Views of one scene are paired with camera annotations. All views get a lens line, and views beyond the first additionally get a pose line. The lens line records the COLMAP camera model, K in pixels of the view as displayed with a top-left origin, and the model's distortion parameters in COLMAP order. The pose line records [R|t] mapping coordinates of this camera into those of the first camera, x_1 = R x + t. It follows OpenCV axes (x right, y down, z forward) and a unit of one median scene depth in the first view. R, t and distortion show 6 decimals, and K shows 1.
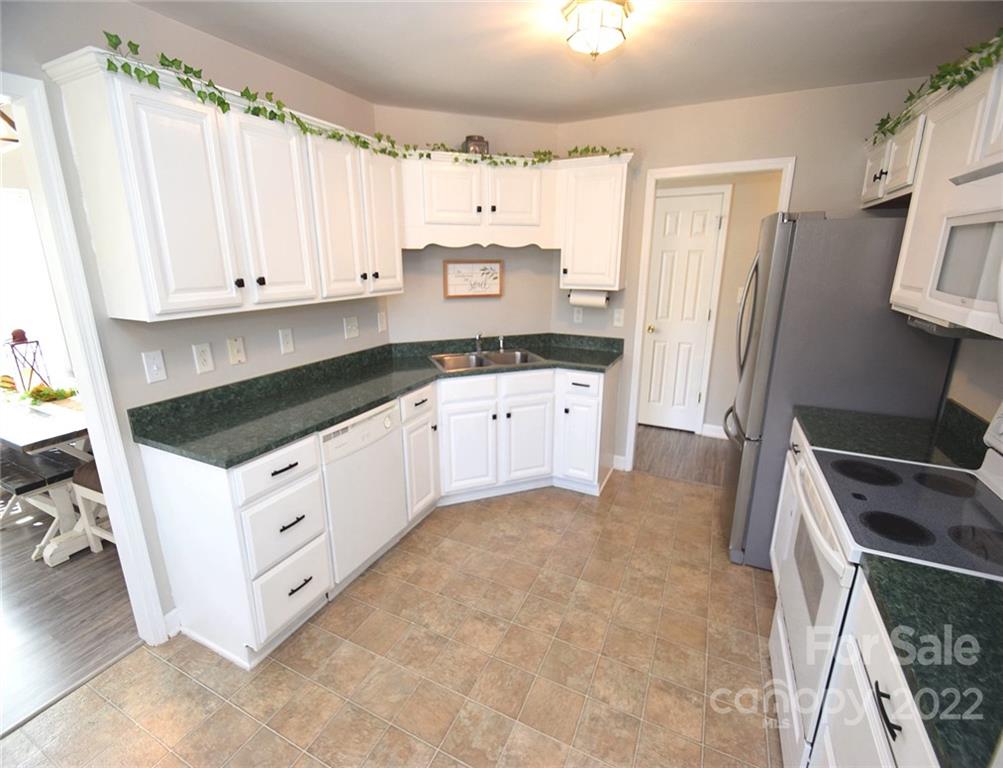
lens RADIAL K [[445.3, 0, 501.5], [0, 445.3, 384.0], [0, 0, 1]] dist [0.002115, -0.014788]
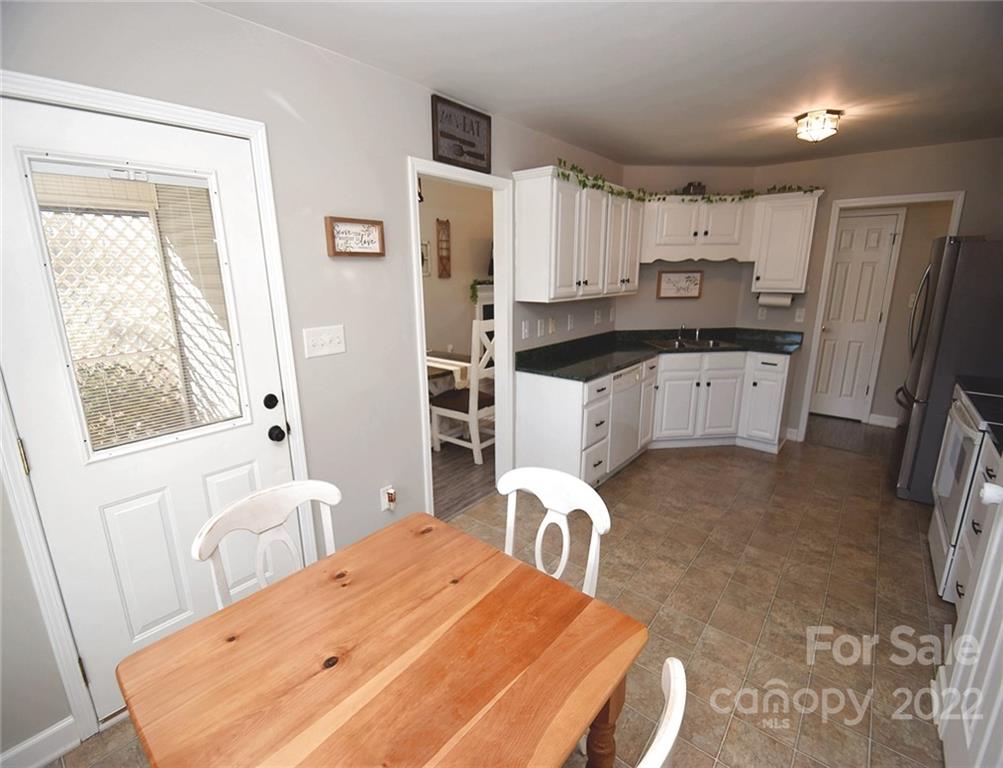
lens RADIAL K [[472.2, 0, 529.7], [0, 472.2, 380.8], [0, 0, 1]] dist [0.099499, -0.047782]
pose [[0.982639, 0.047032, -0.179467, -0.244337], [-0.054779, 0.997758, -0.038457, 0.138837], [0.177256, 0.047620, 0.983012, -0.503547]]
